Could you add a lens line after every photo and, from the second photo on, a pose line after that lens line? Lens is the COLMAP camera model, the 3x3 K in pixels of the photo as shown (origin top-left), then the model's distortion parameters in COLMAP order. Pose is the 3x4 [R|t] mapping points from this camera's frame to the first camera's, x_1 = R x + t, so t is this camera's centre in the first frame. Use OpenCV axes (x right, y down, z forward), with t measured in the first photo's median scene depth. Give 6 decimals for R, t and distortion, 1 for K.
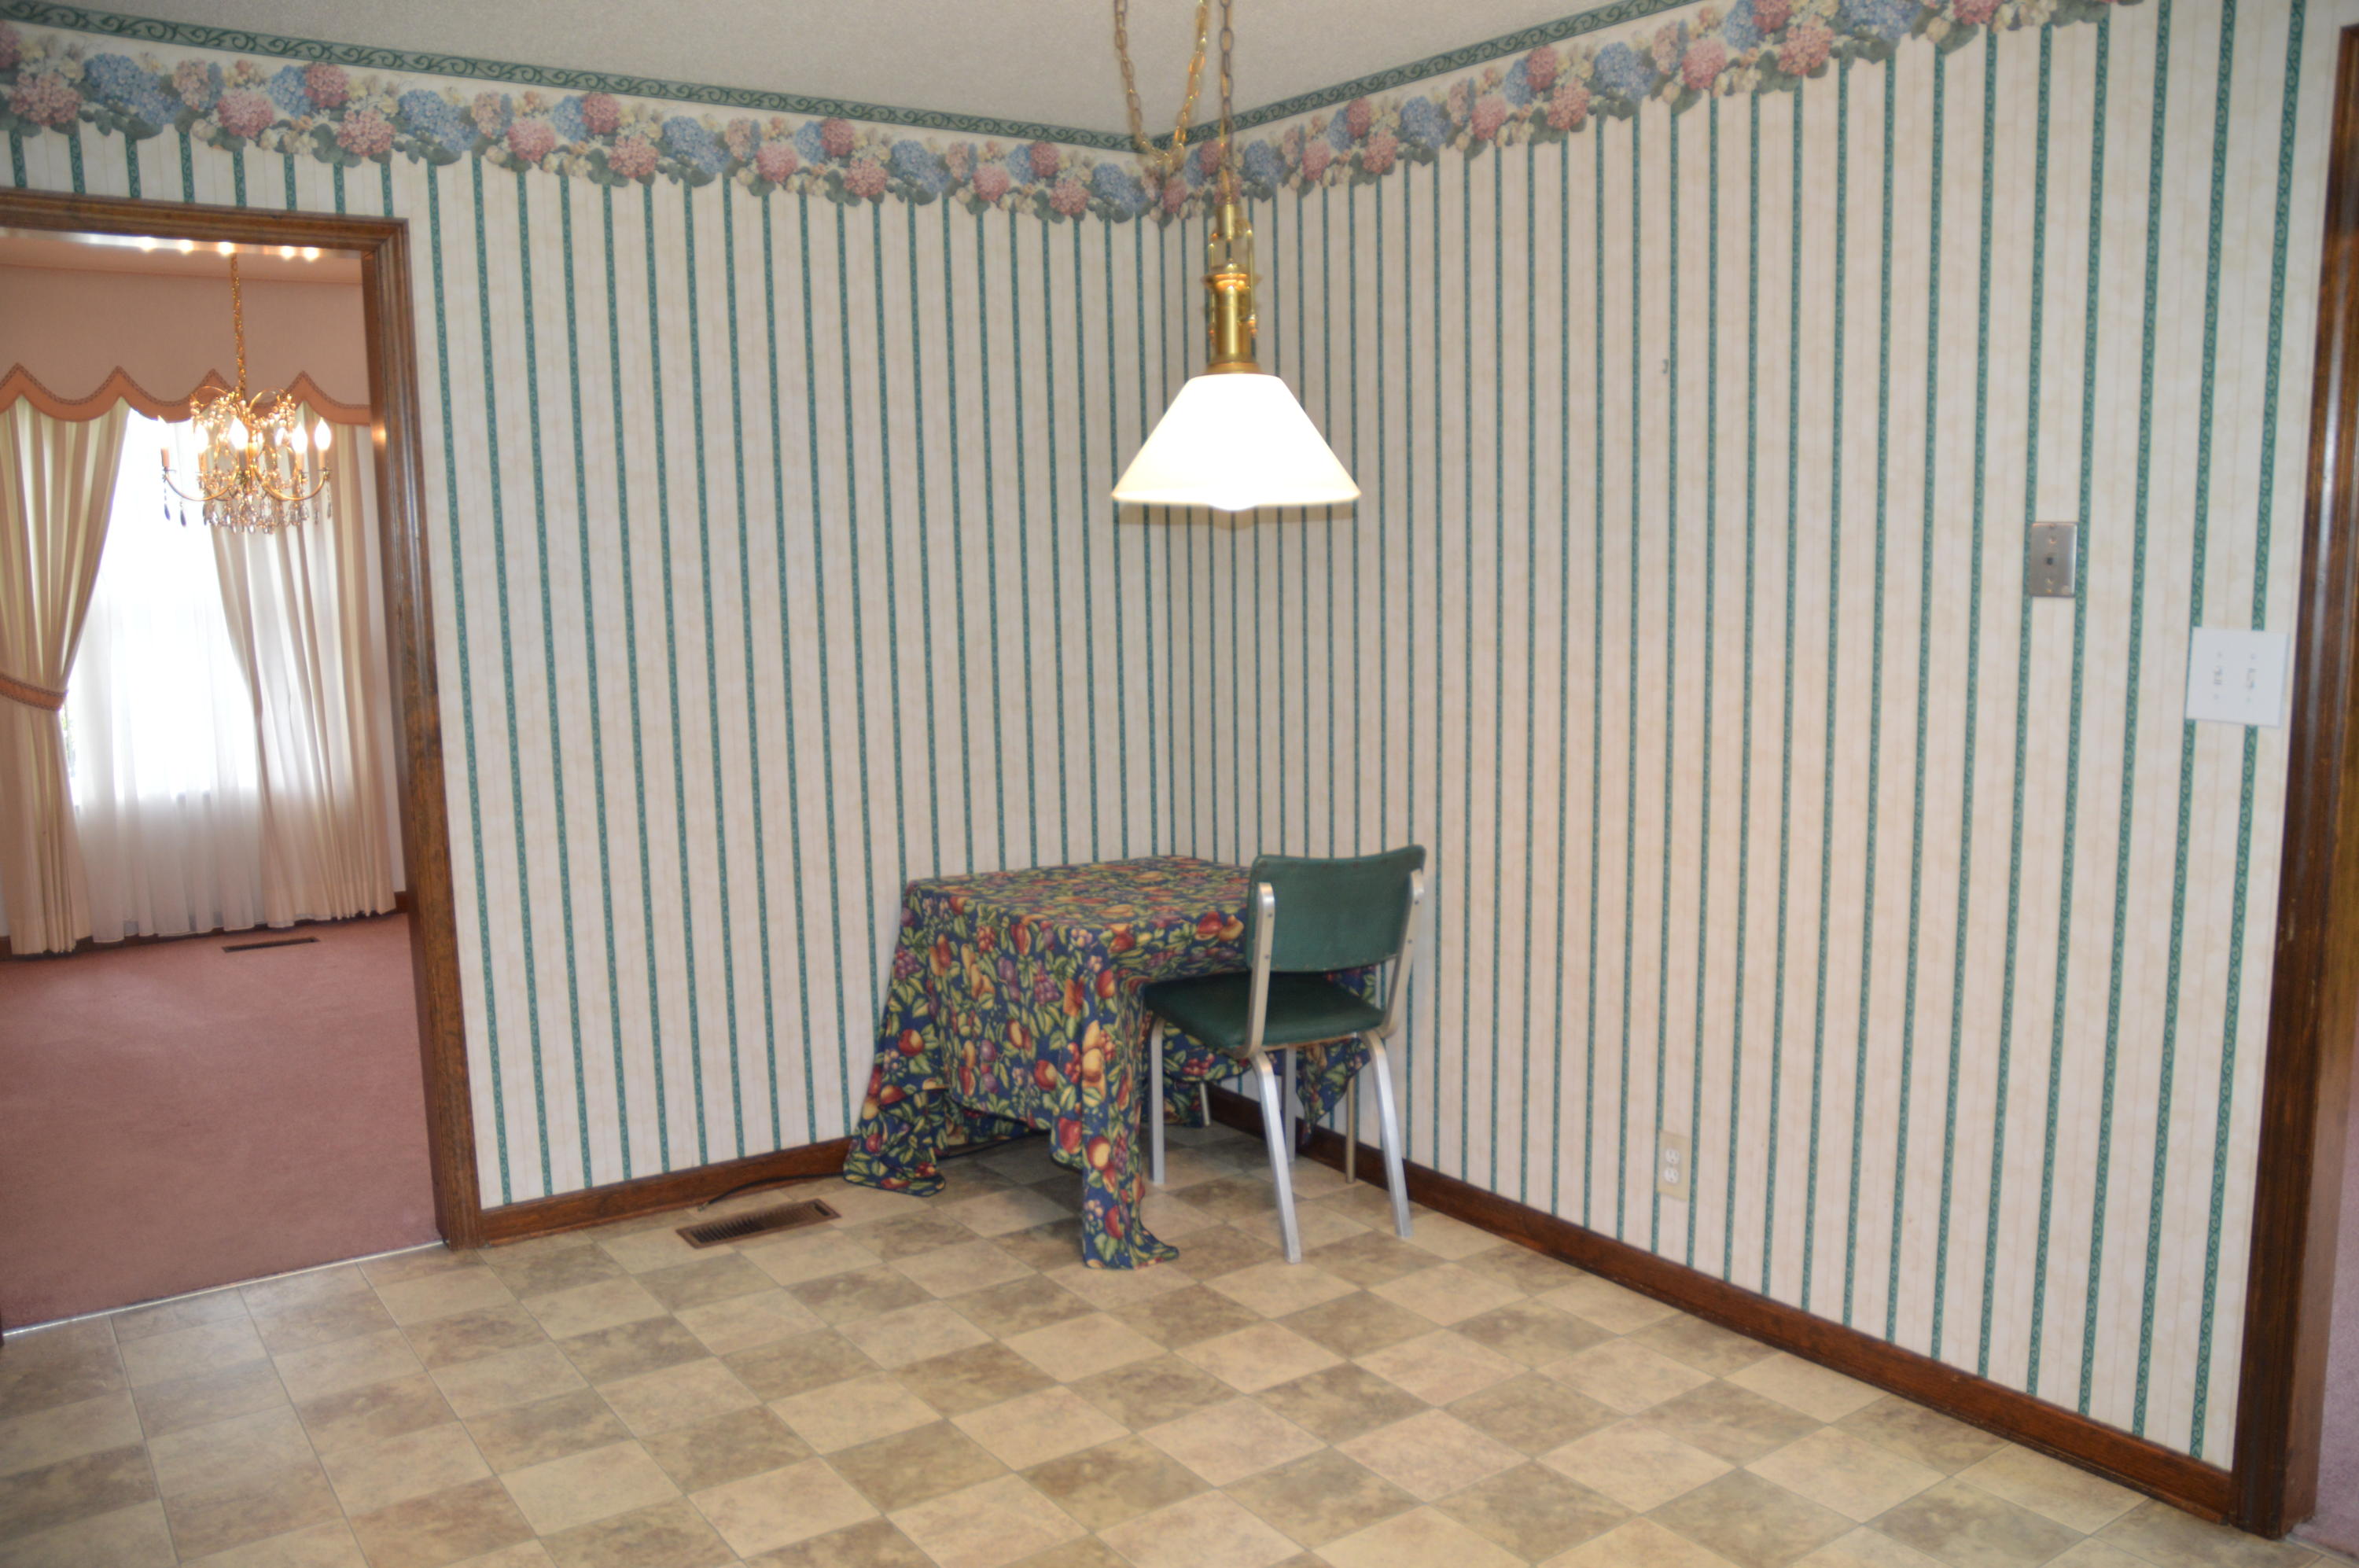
lens RADIAL K [[1741.0, 0, 1202.4], [0, 1741.0, 763.4], [0, 0, 1]] dist [-0.051112, 0.009302]
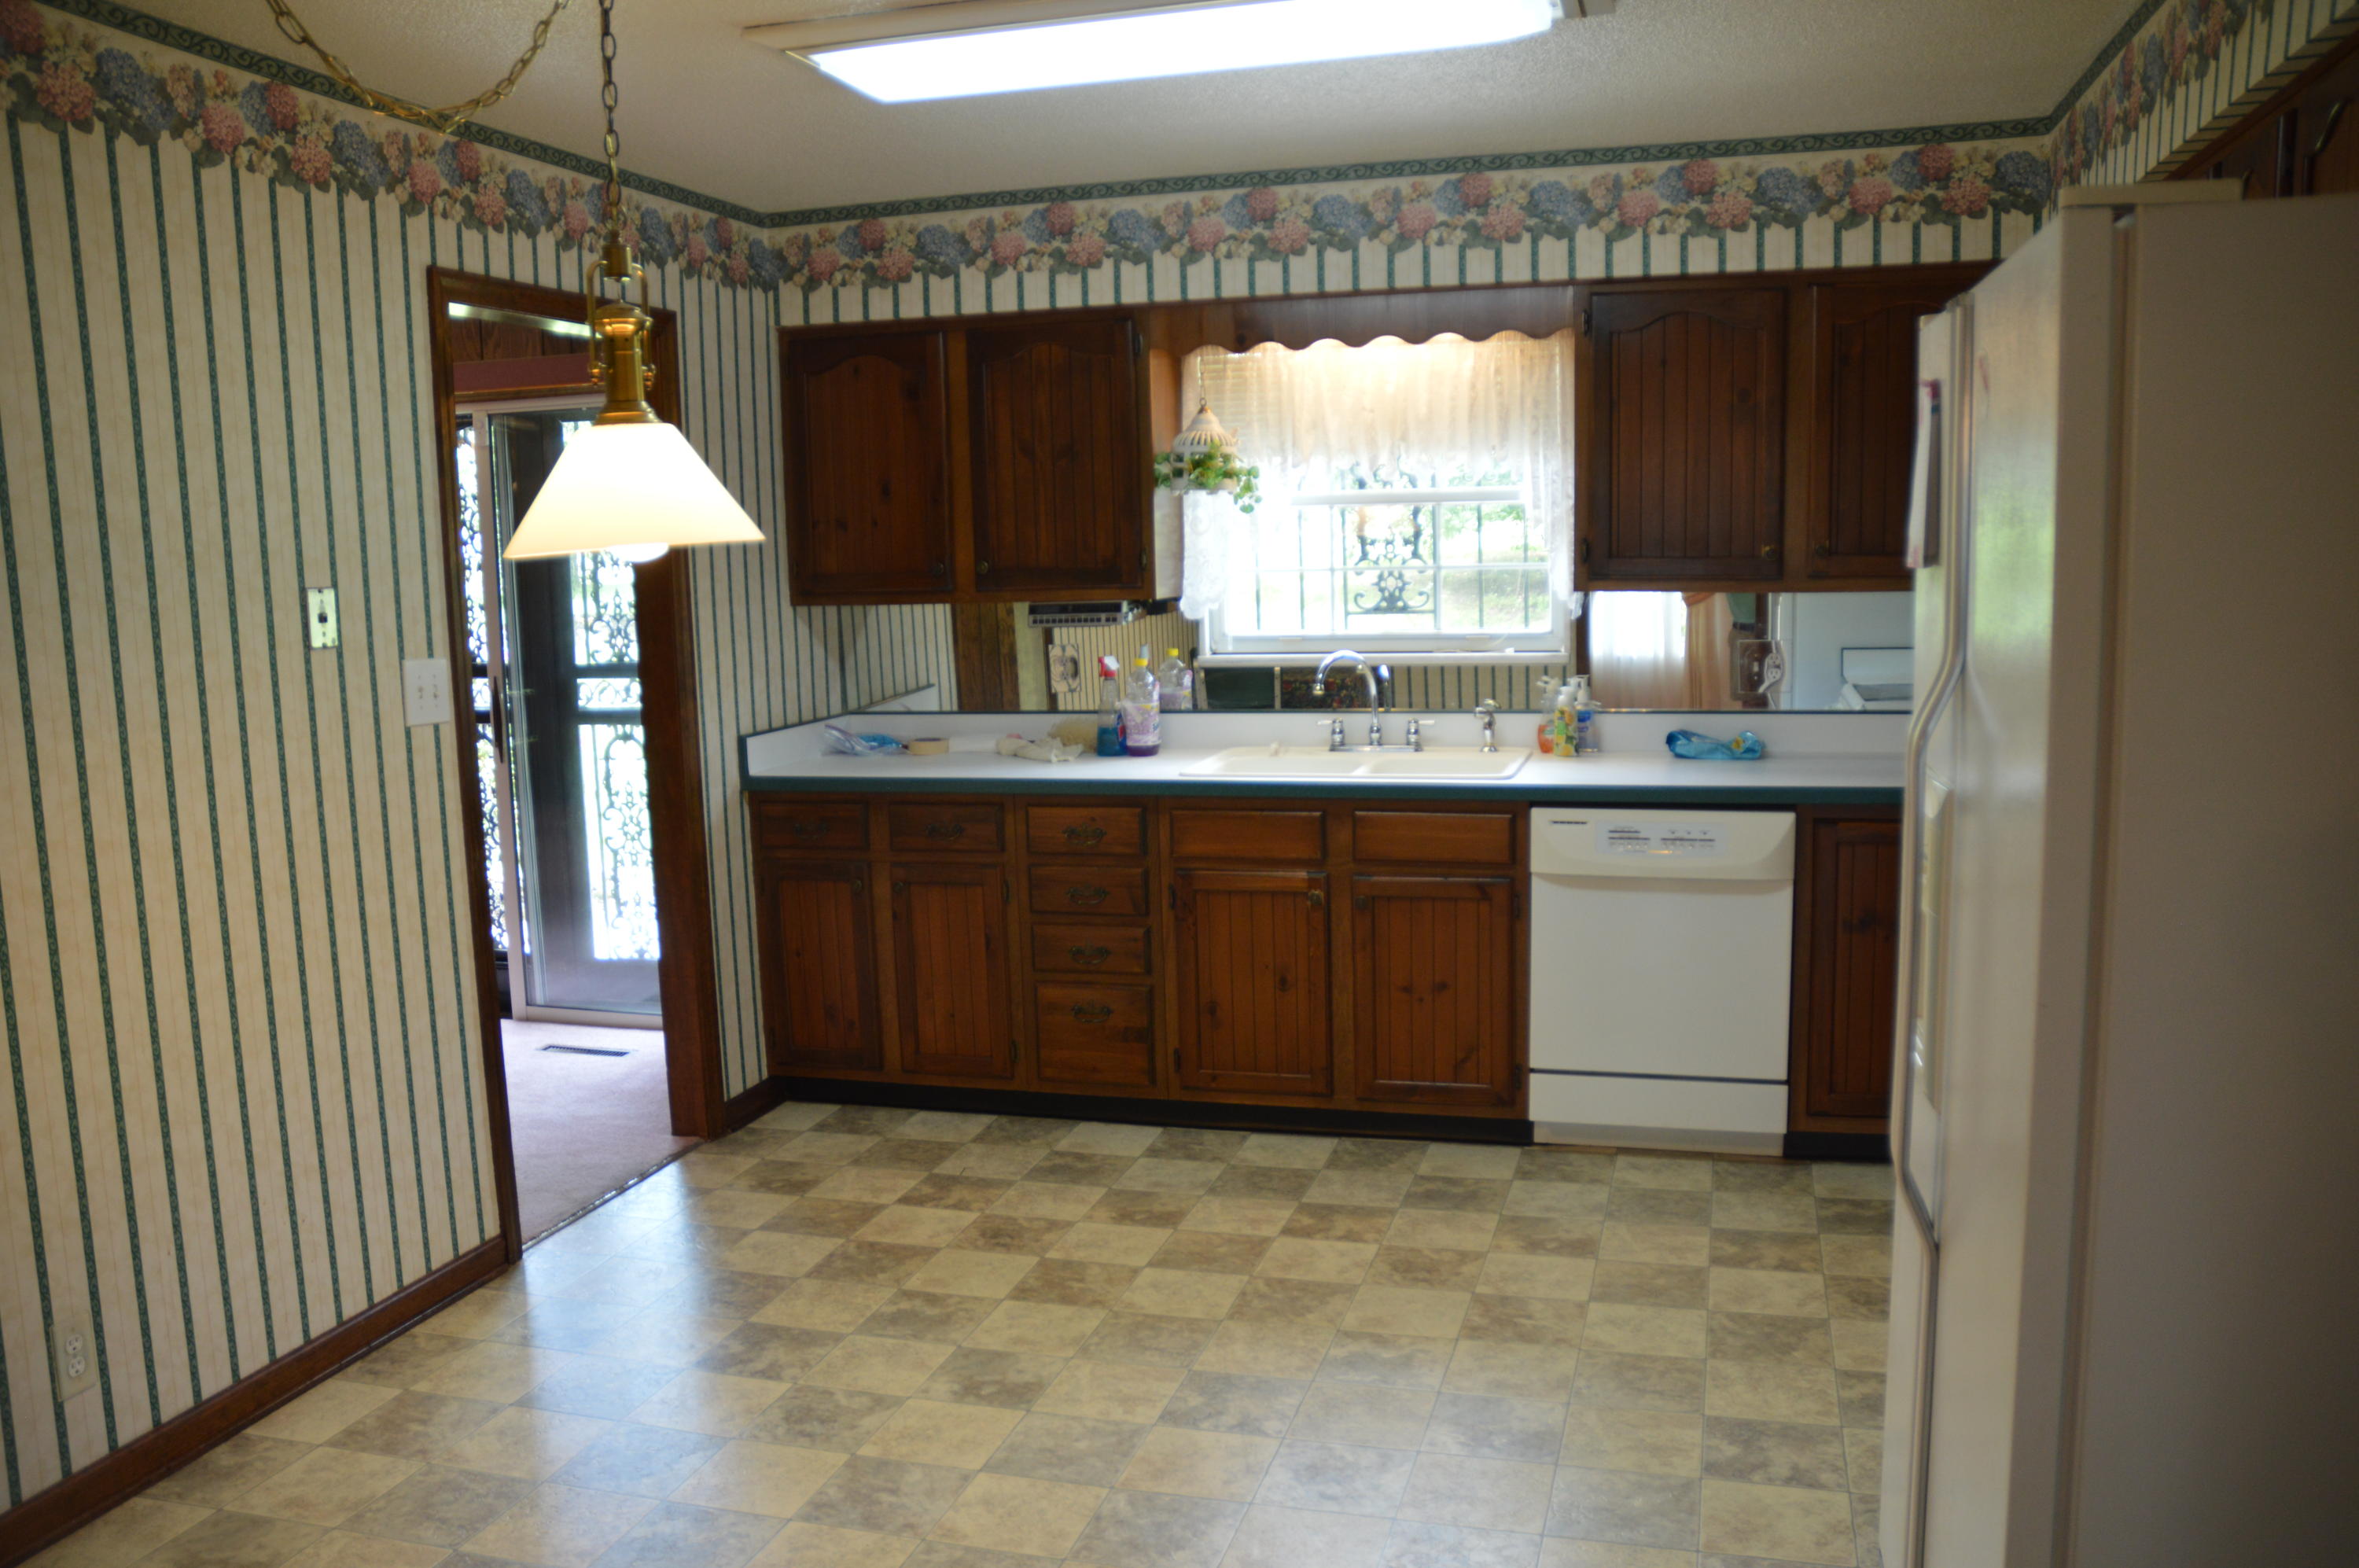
lens RADIAL K [[1867.8, 0, 1186.4], [0, 1867.8, 793.2], [0, 0, 1]] dist [-0.173284, 0.135884]
pose [[-0.584964, -0.068593, 0.808154, -0.902975], [0.151495, 0.969640, 0.191956, -0.147228], [-0.796785, 0.234718, -0.556813, 1.221347]]
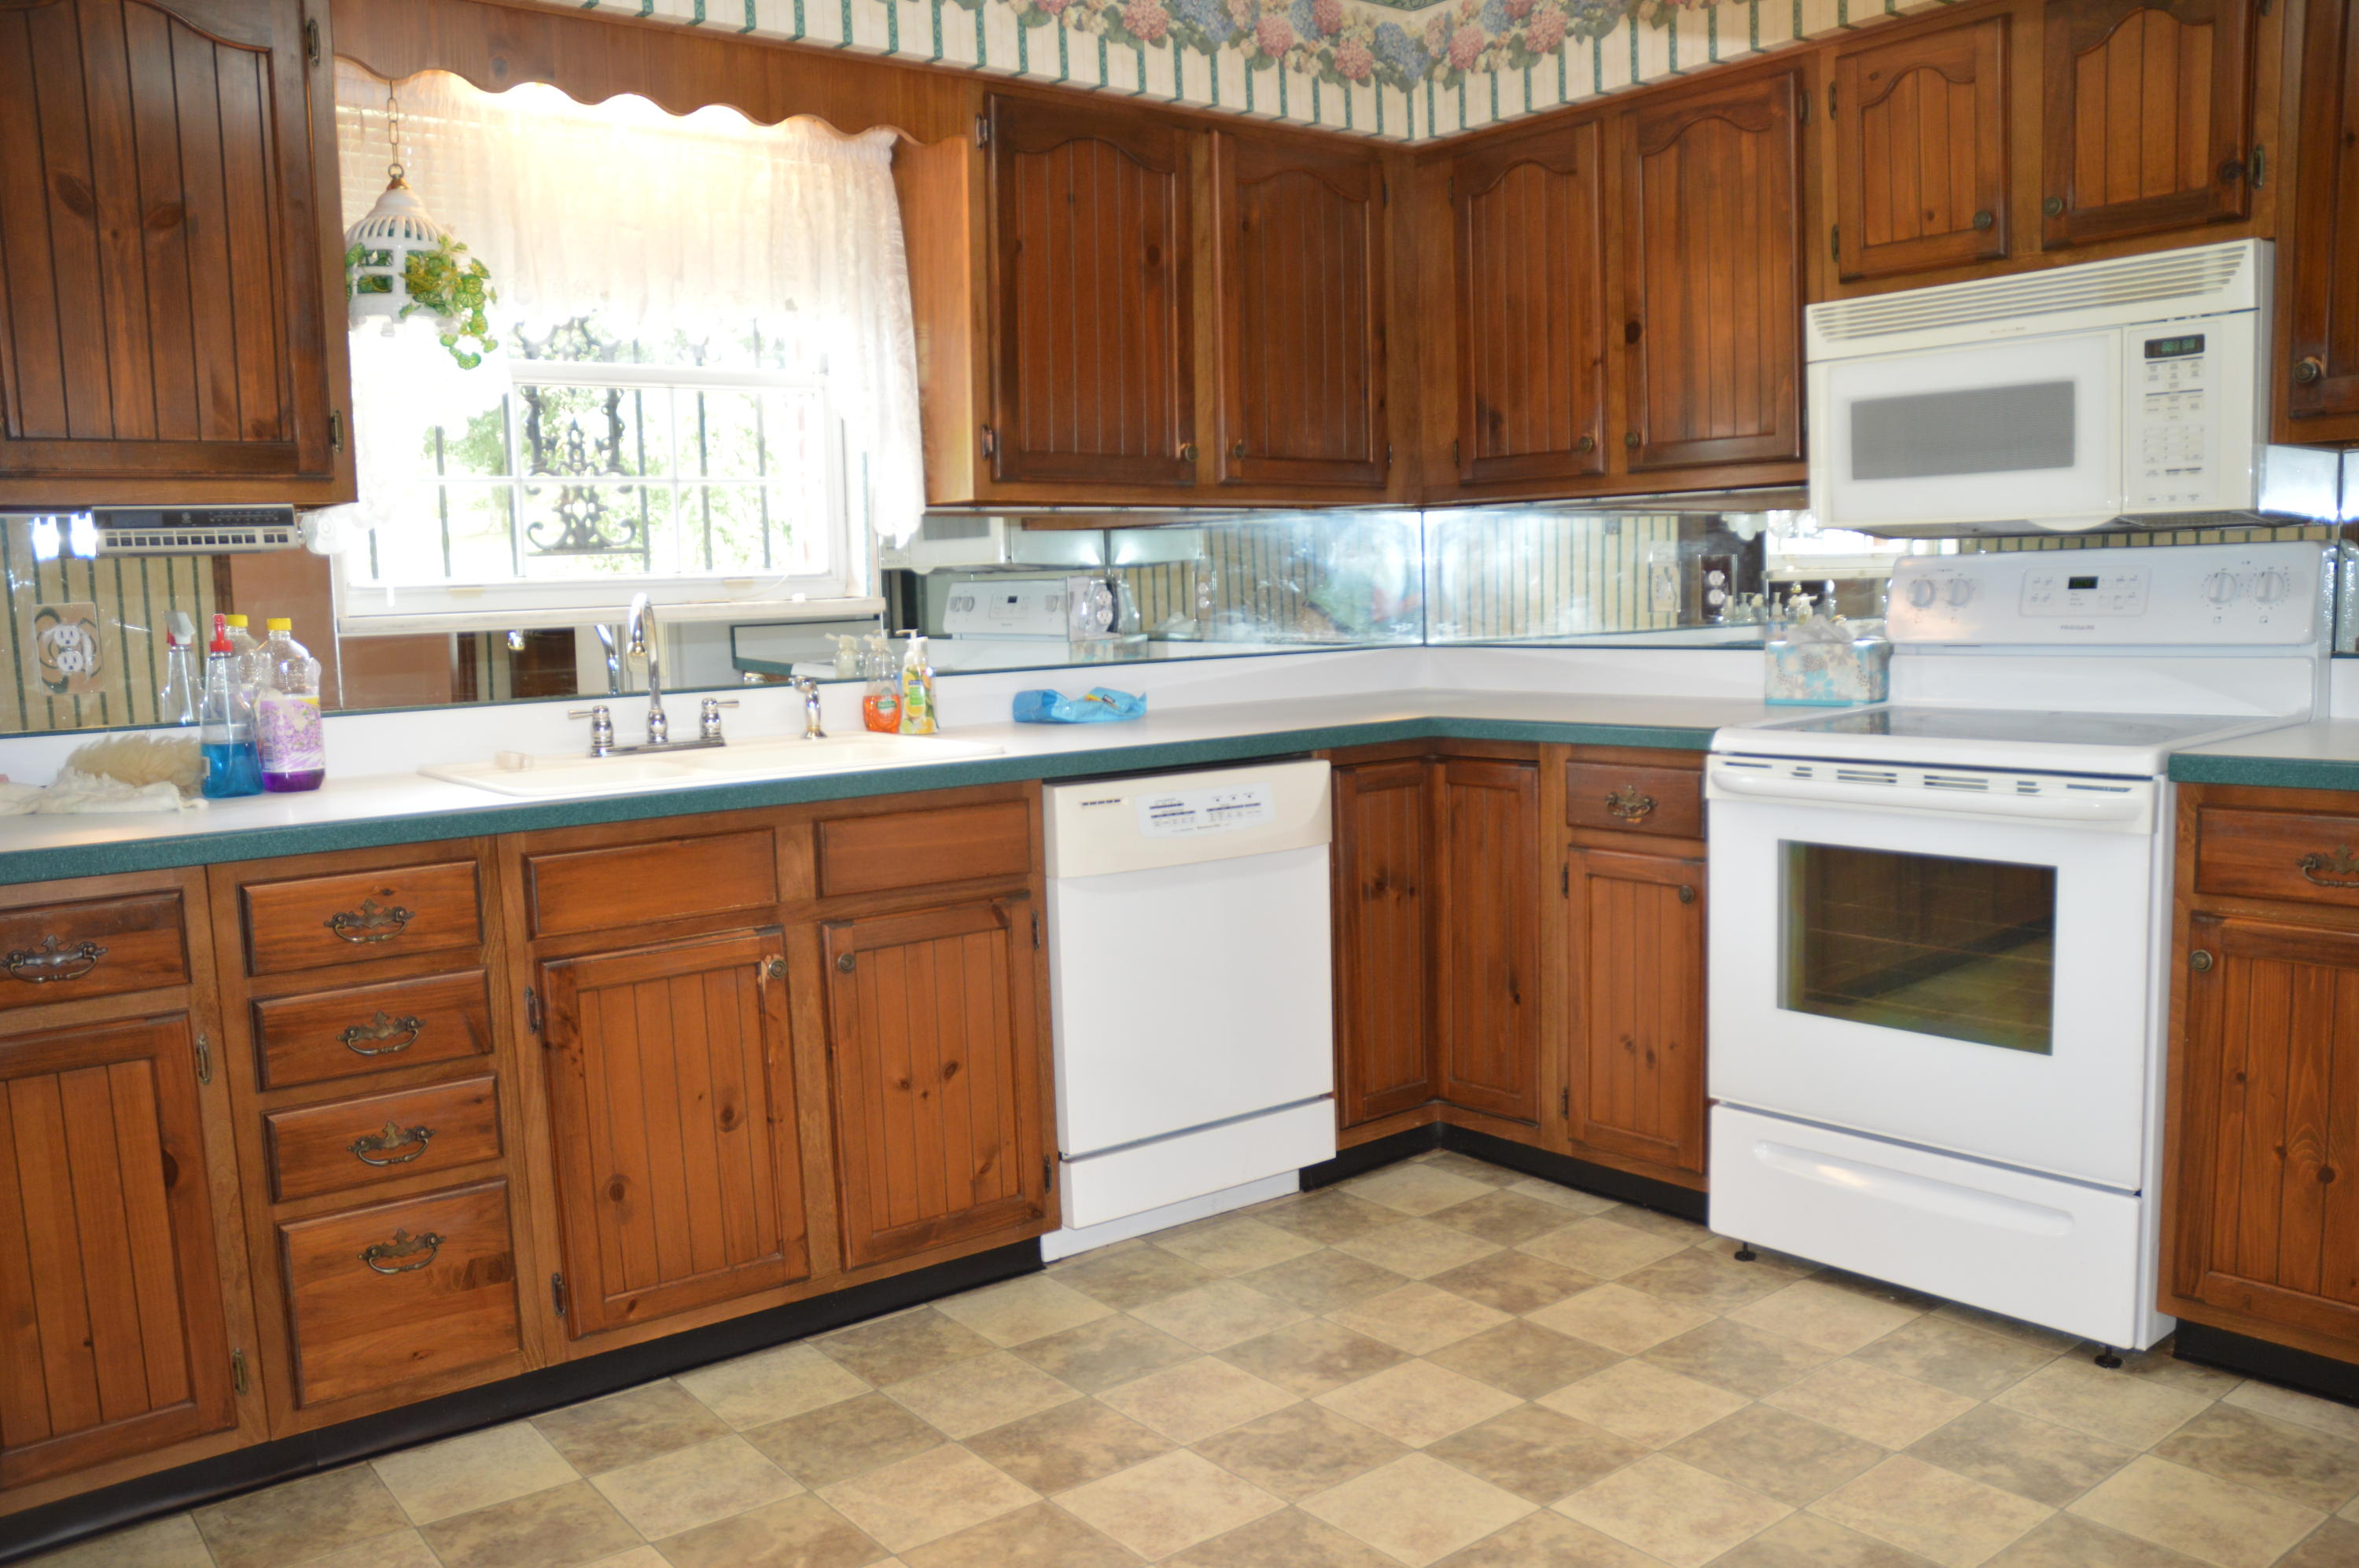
lens RADIAL K [[1867.8, 0, 1174.8], [0, 1867.8, 808.7], [0, 0, 1]] dist [-0.173284, 0.135884]
pose [[-0.998510, 0.054422, 0.003966, -0.281229], [0.053687, 0.966829, 0.249719, -0.088336], [0.009755, 0.249559, -0.968310, 1.206323]]
